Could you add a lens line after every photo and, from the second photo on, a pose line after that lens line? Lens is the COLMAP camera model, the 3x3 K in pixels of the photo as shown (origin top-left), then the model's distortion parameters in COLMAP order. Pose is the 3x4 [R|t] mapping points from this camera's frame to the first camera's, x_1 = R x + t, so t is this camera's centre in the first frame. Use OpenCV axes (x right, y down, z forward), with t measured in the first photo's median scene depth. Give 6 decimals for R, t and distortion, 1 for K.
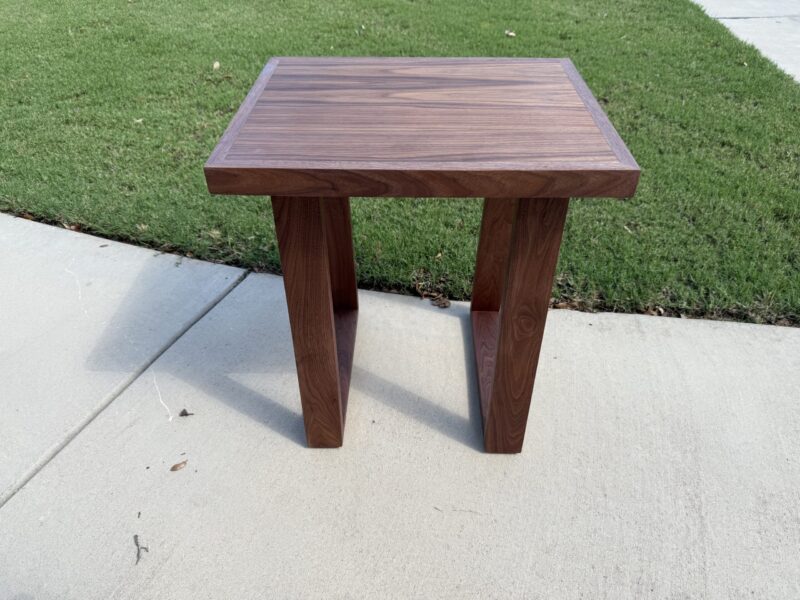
lens RADIAL K [[568.2, 0, 394.3], [0, 568.2, 328.5], [0, 0, 1]] dist [0.011213, -0.017207]
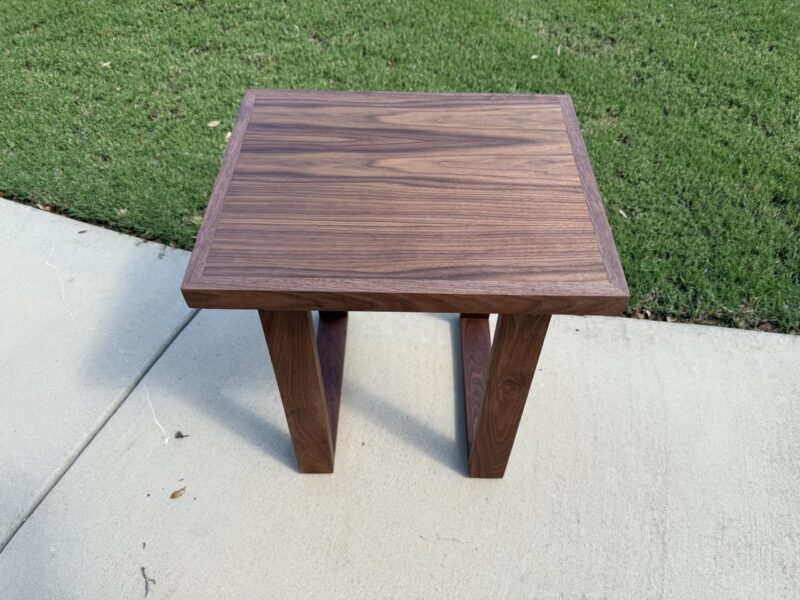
lens RADIAL K [[568.2, 0, 401.4], [0, 568.2, 302.9], [0, 0, 1]] dist [0.011213, -0.017207]
pose [[0.999769, -0.001471, 0.021464, 0.011419], [-0.002731, 0.980910, 0.194443, -0.295742], [-0.021340, -0.194457, 0.980679, 0.027053]]
